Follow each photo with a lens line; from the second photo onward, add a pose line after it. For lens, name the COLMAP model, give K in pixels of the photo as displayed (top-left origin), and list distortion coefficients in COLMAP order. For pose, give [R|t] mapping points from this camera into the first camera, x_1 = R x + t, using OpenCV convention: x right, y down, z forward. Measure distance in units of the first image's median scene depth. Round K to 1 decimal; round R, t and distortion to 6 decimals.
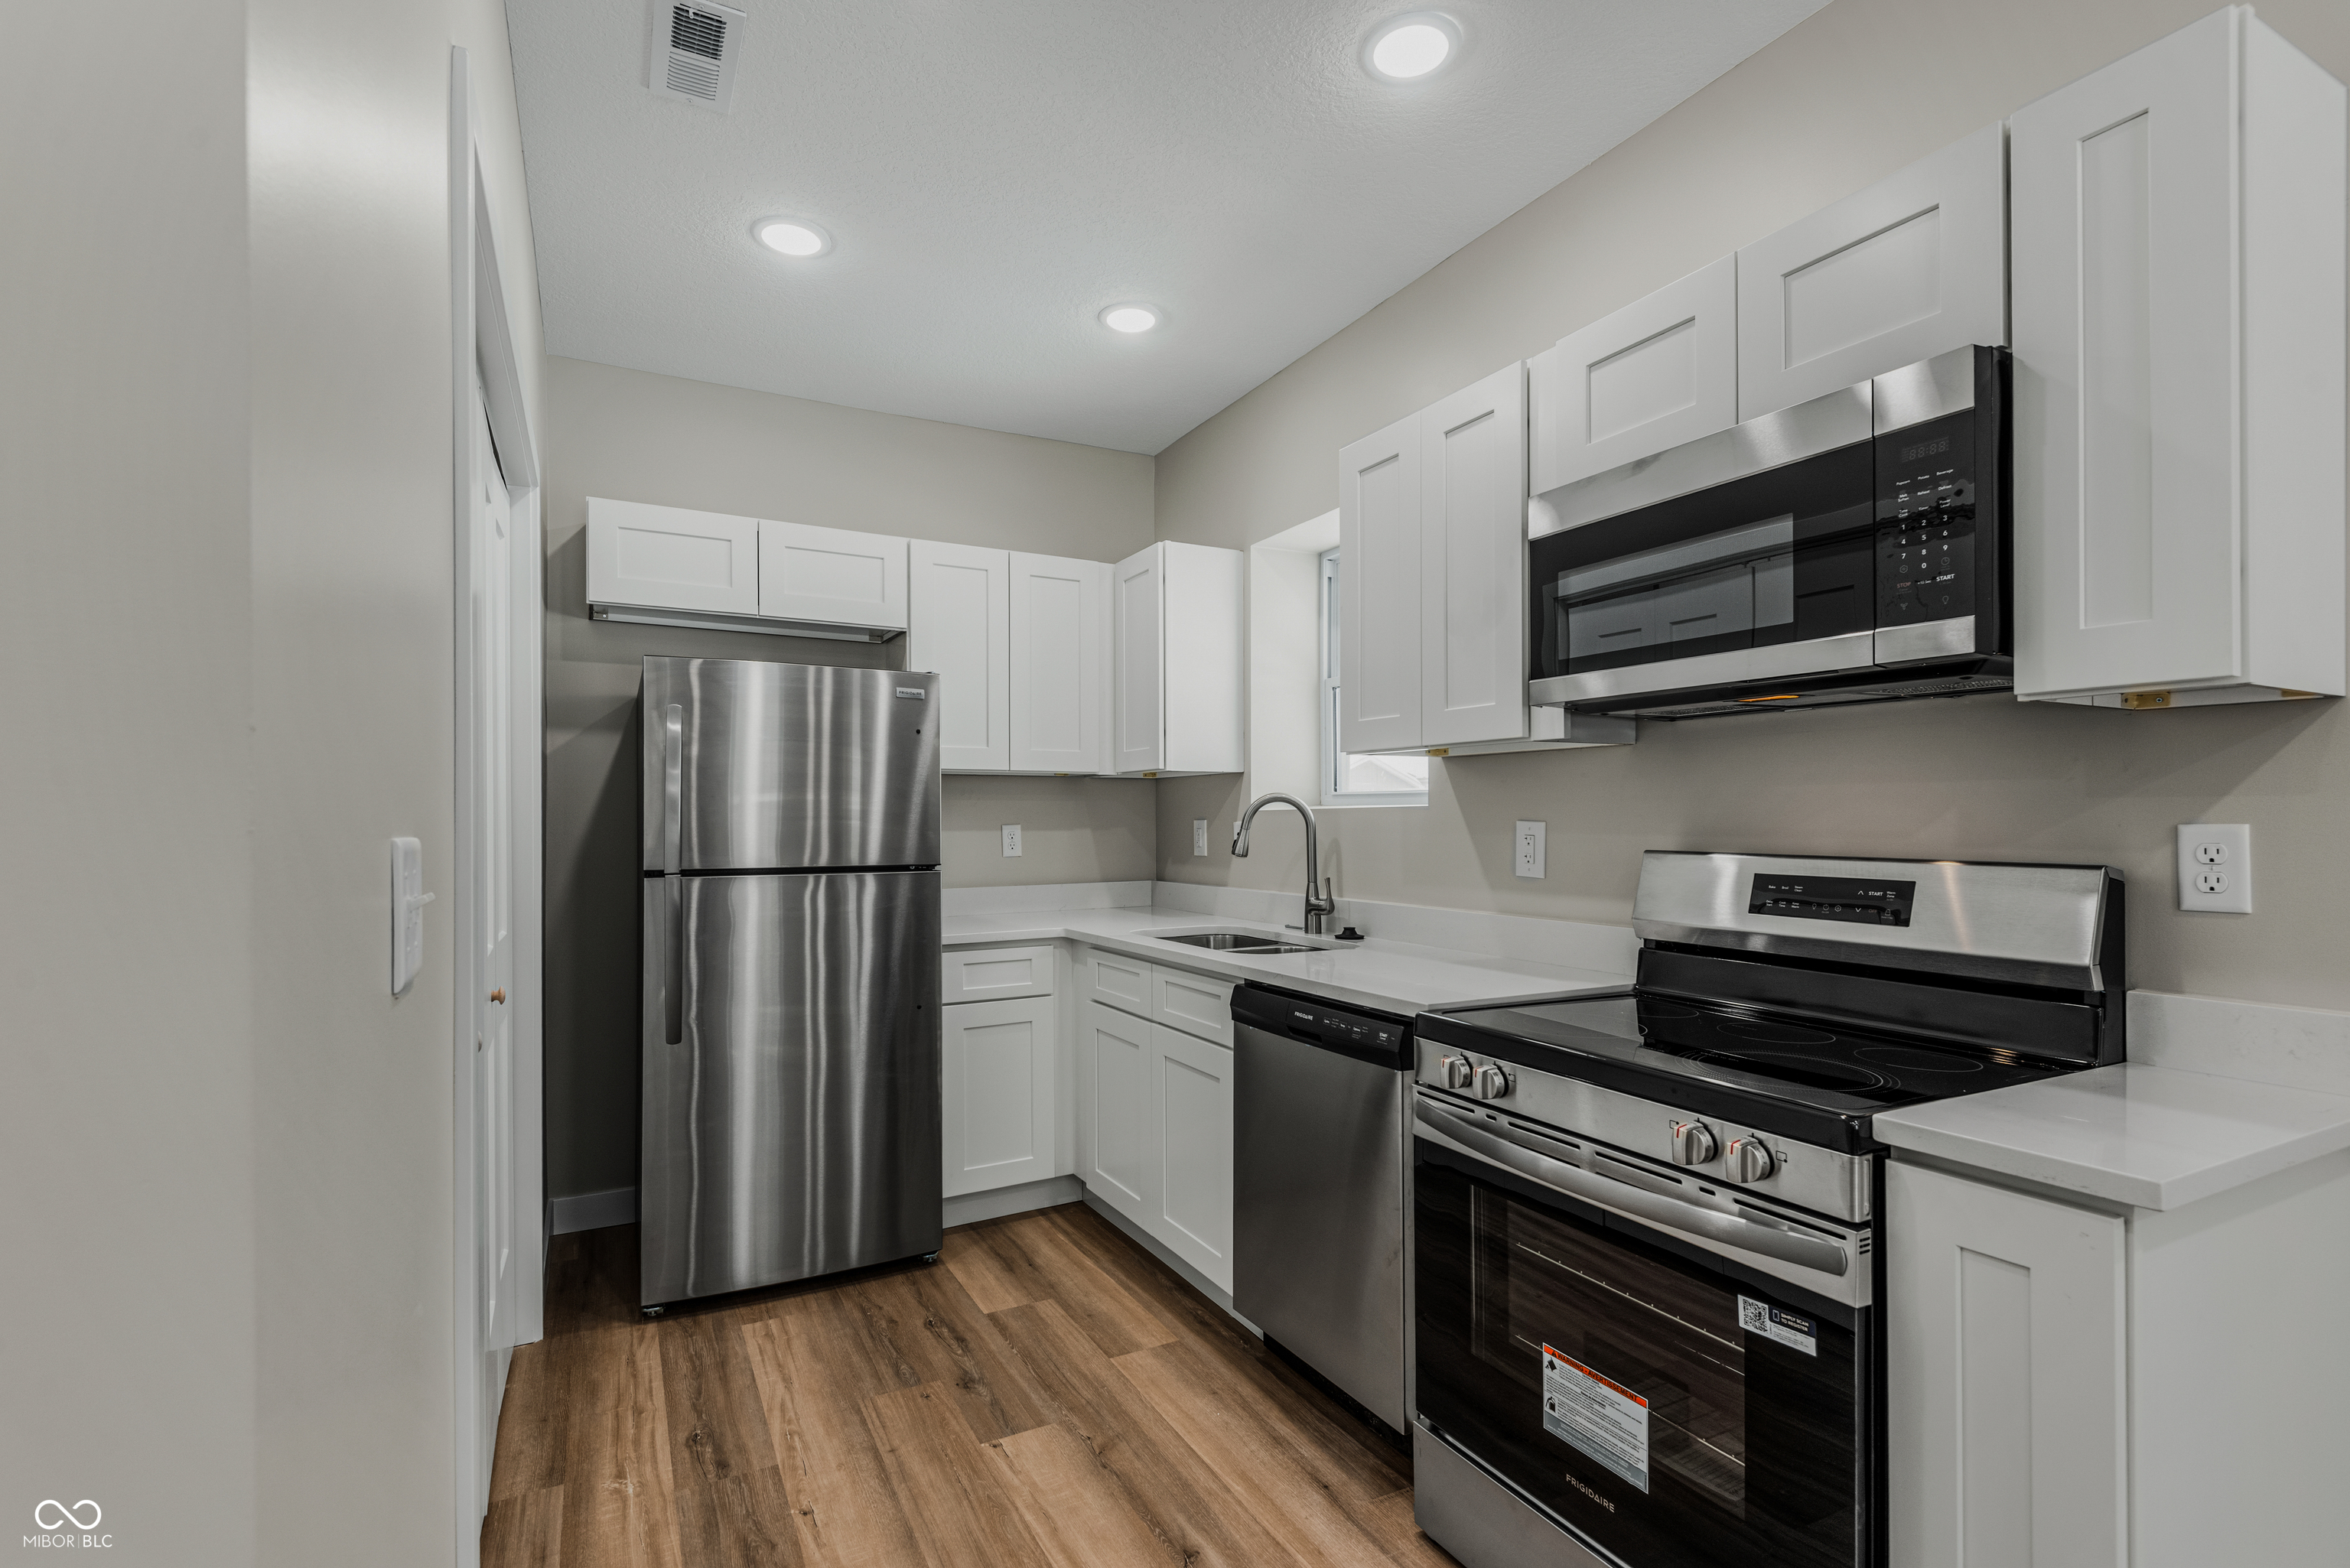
lens RADIAL K [[1079.2, 0, 1185.4], [0, 1079.2, 805.2], [0, 0, 1]] dist [0.037150, -0.026059]
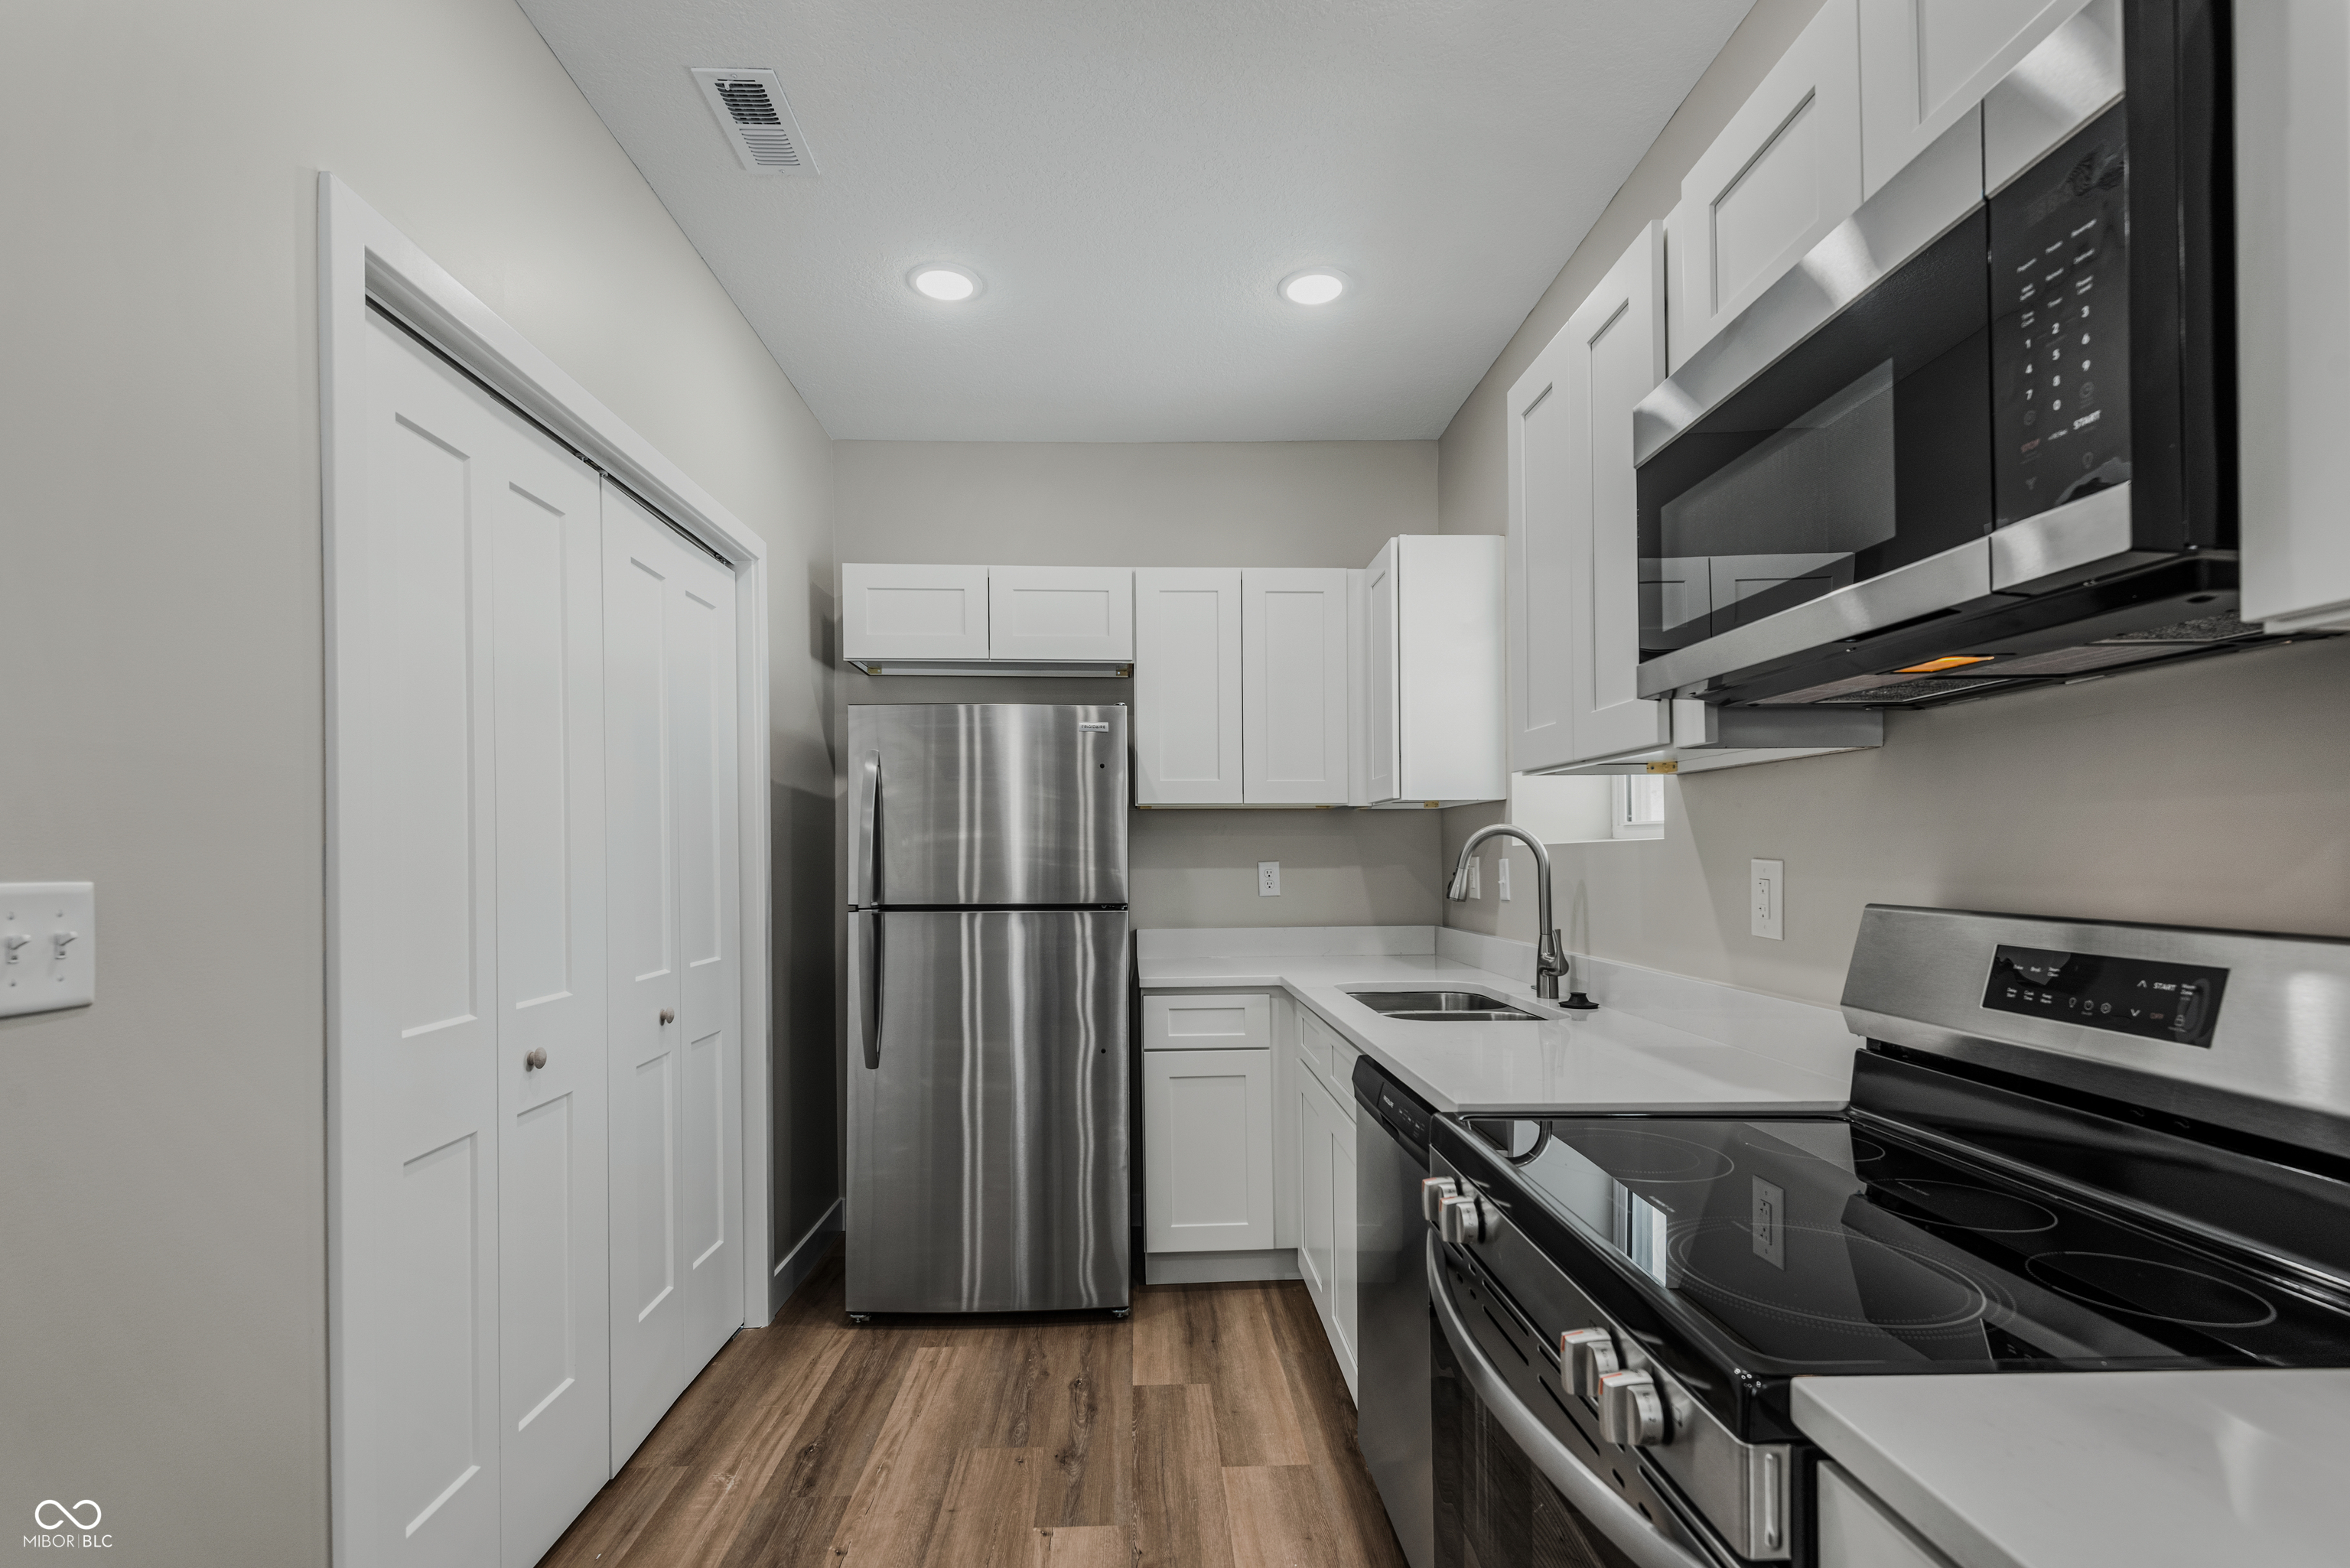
lens RADIAL K [[1112.1, 0, 1170.1], [0, 1112.1, 842.6], [0, 0, 1]] dist [0.040703, -0.027598]
pose [[0.899187, -0.007159, -0.437505, 0.279349], [0.008494, 0.999963, 0.001094, -0.000550], [0.437481, -0.004700, 0.899215, 0.153076]]
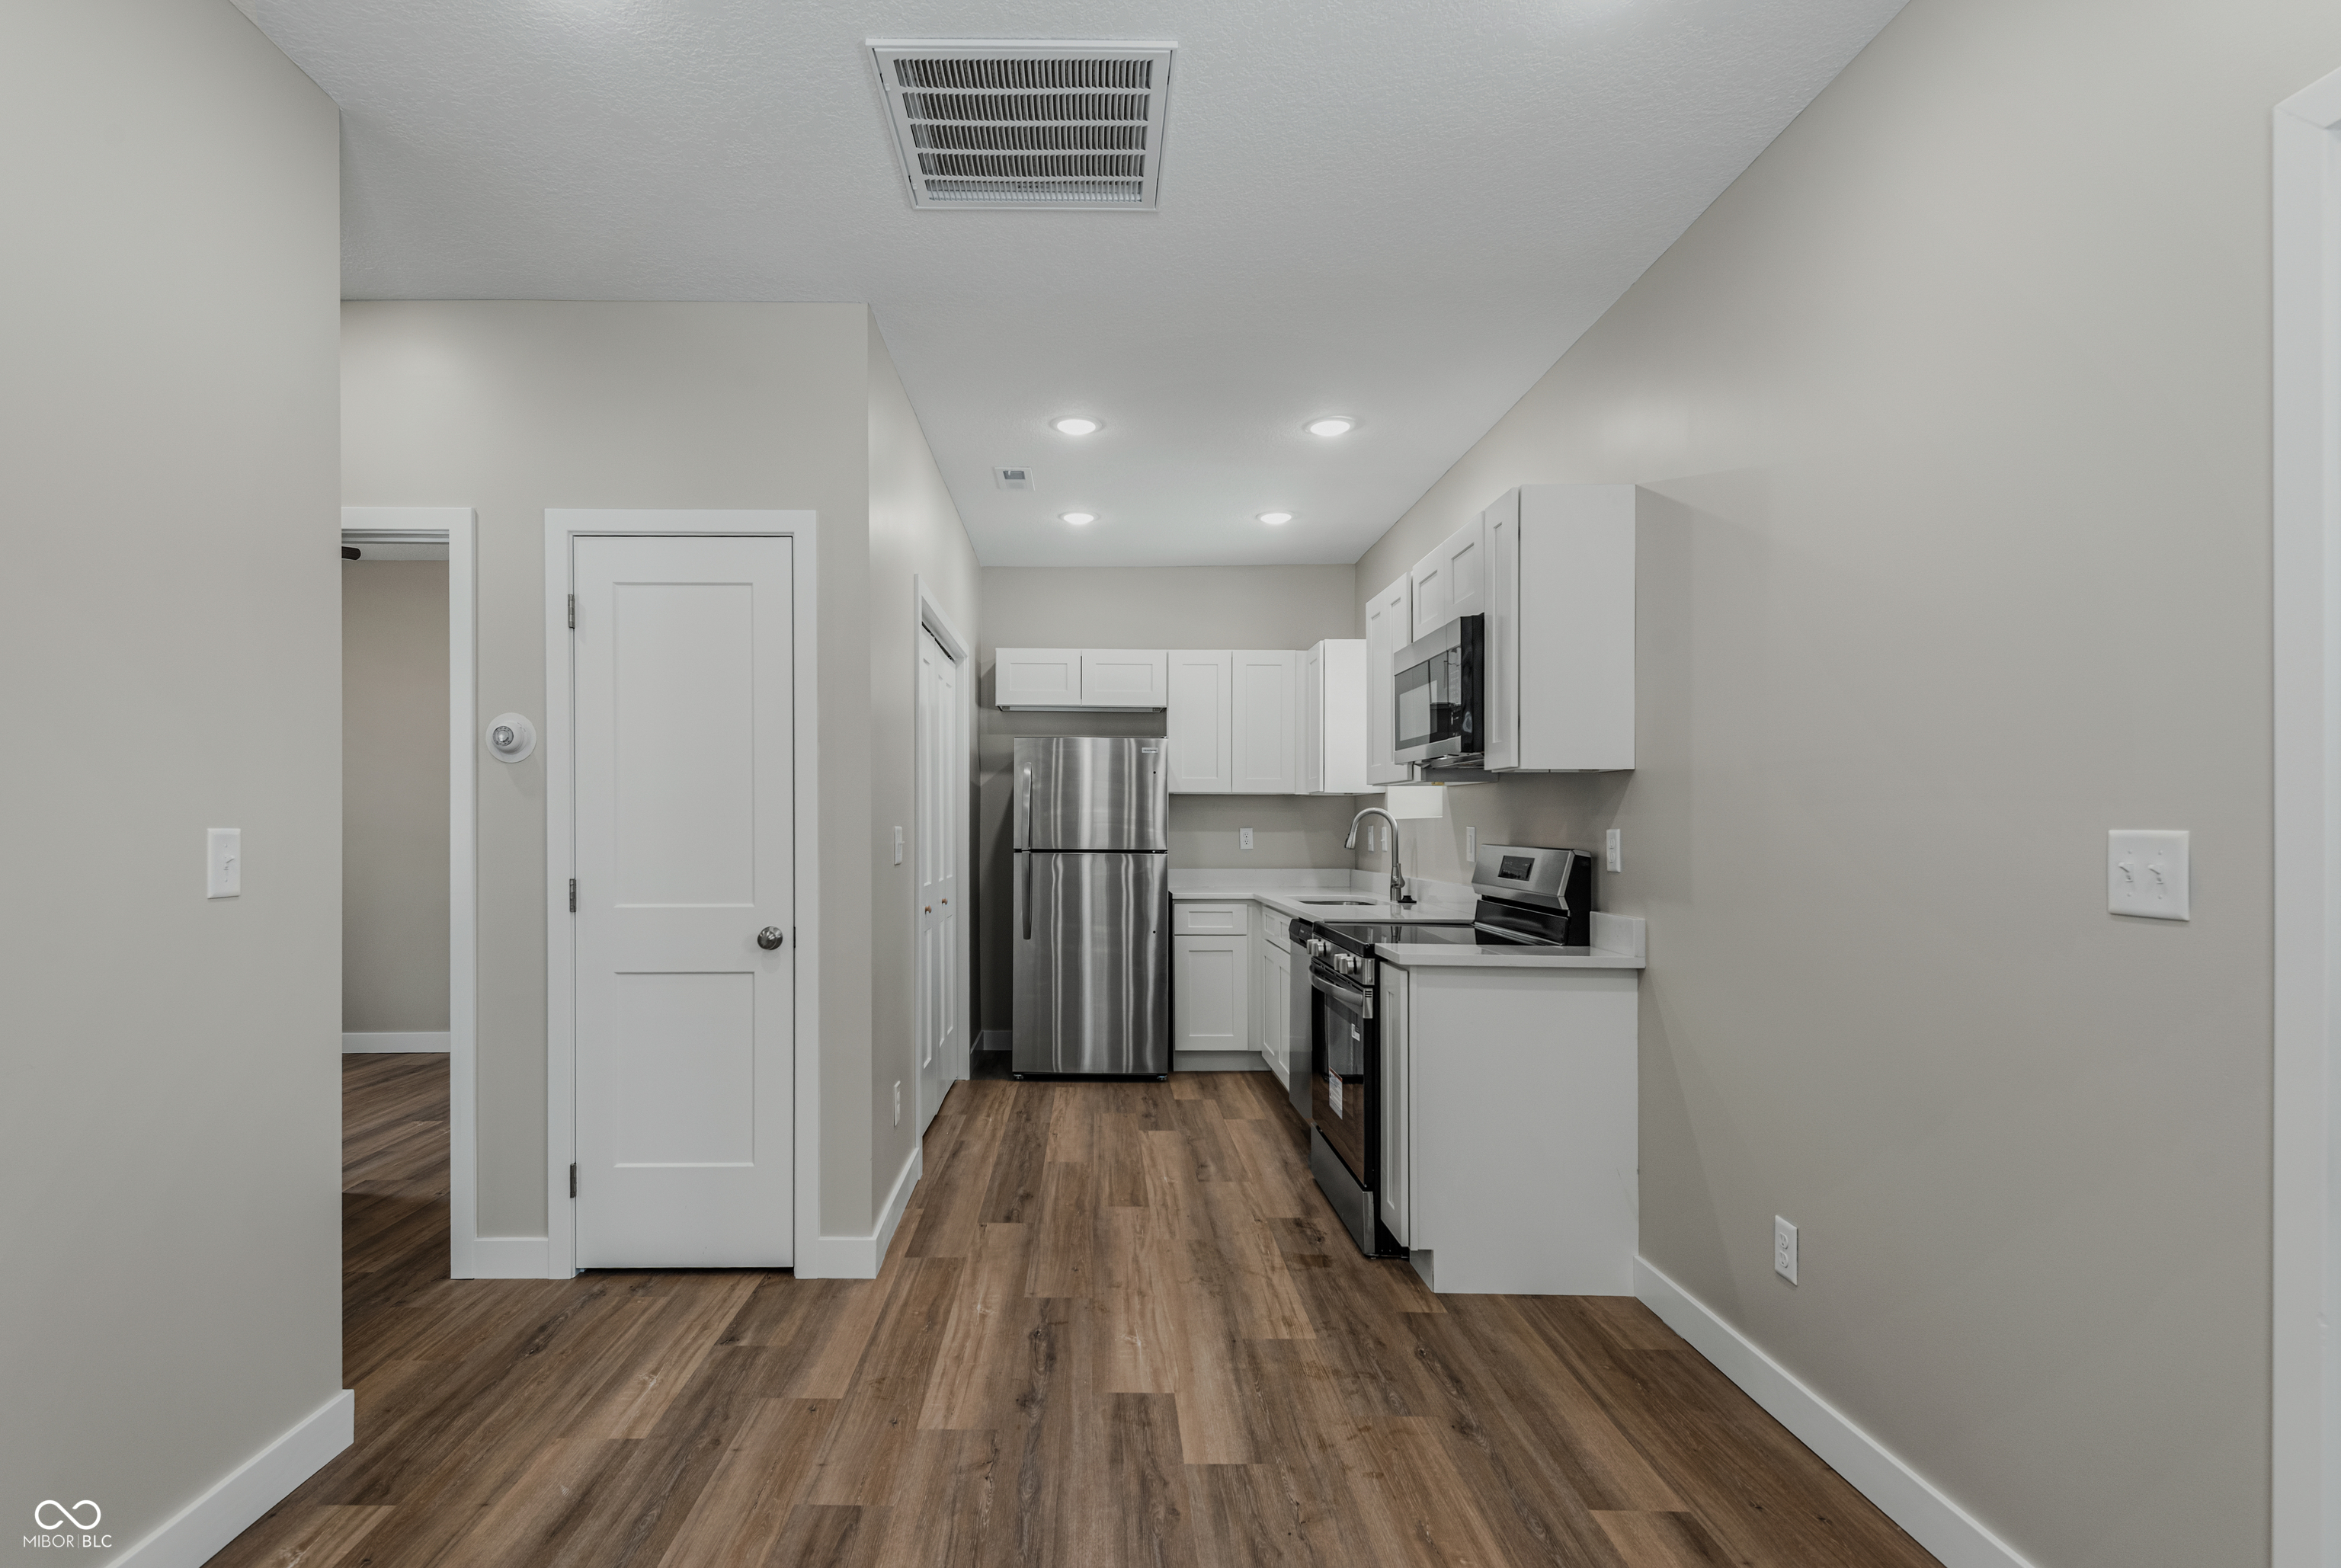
lens RADIAL K [[1144.6, 0, 1107.6], [0, 1144.6, 810.0], [0, 0, 1]] dist [0.003809, 0.000045]
pose [[0.889252, 0.001543, -0.457415, 0.599886], [-0.001628, 0.999999, 0.000209, -0.010173], [0.457415, 0.000559, 0.889253, -0.755124]]
